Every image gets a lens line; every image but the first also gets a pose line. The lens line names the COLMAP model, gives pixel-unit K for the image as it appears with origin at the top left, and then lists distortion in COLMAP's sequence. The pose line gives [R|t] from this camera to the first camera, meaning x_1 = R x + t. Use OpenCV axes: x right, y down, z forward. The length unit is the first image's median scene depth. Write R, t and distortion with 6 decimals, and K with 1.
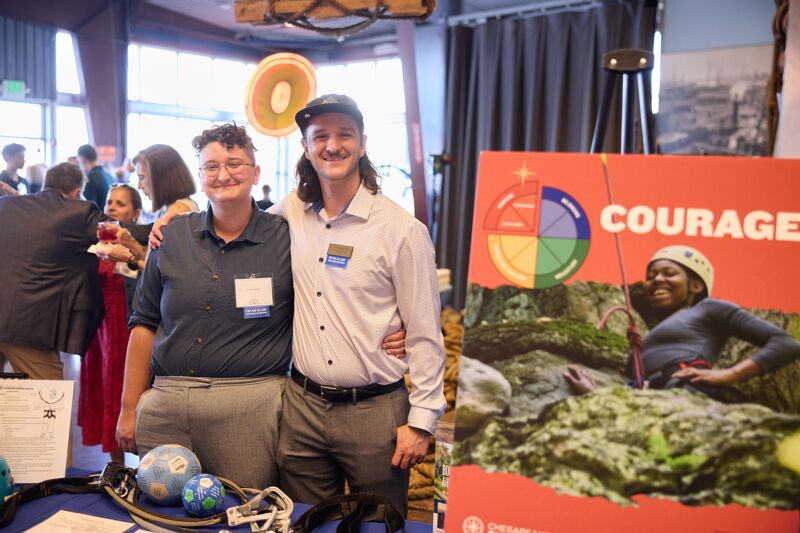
lens RADIAL K [[747.8, 0, 400.0], [0, 747.8, 266.5], [0, 0, 1]] dist [-0.007833, 0.010438]
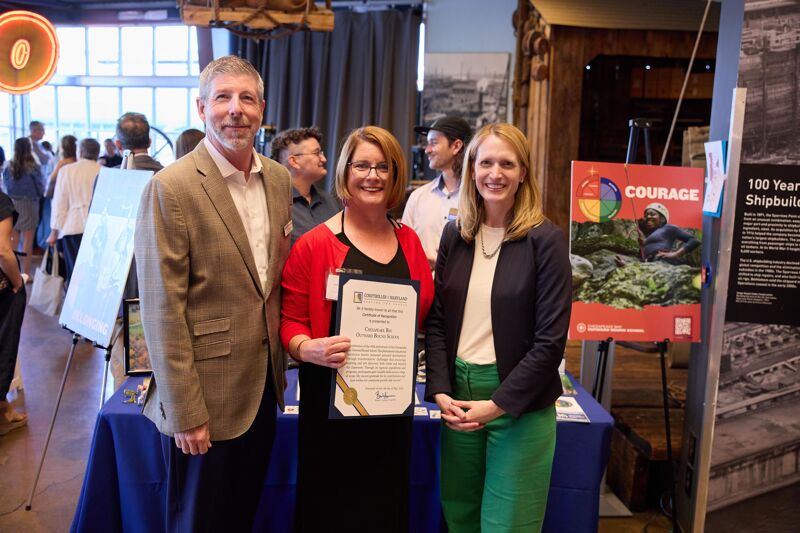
lens RADIAL K [[684.4, 0, 400.0], [0, 684.4, 266.5], [0, 0, 1]] dist [-0.002877, -0.087685]
pose [[0.918025, -0.052389, 0.393047, -1.204785], [0.024309, 0.996805, 0.076085, -0.010480], [-0.395778, -0.060293, 0.916365, -0.678518]]
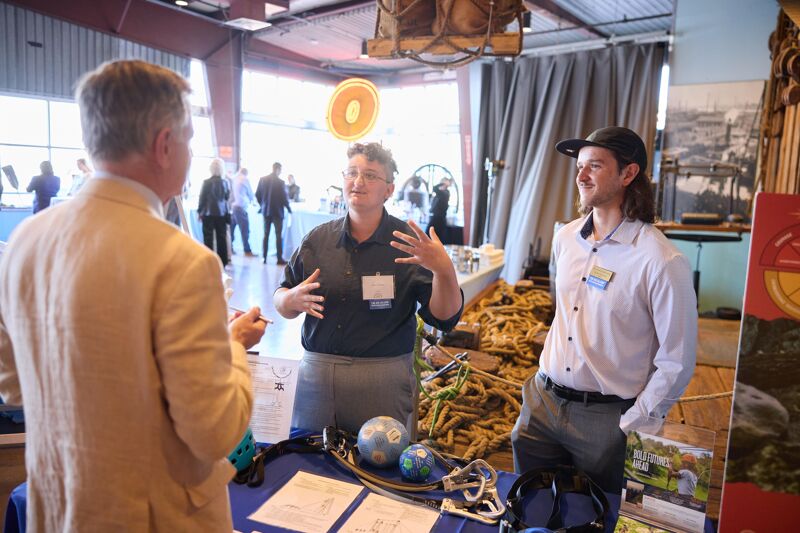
lens RADIAL K [[547.6, 0, 414.6], [0, 547.6, 262.4], [0, 0, 1]] dist [-0.001856, -0.031159]
pose [[0.999288, 0.025072, -0.028194, -0.371708], [-0.023772, 0.998679, 0.045555, -0.079133], [0.029299, -0.044852, 0.998564, 0.208899]]
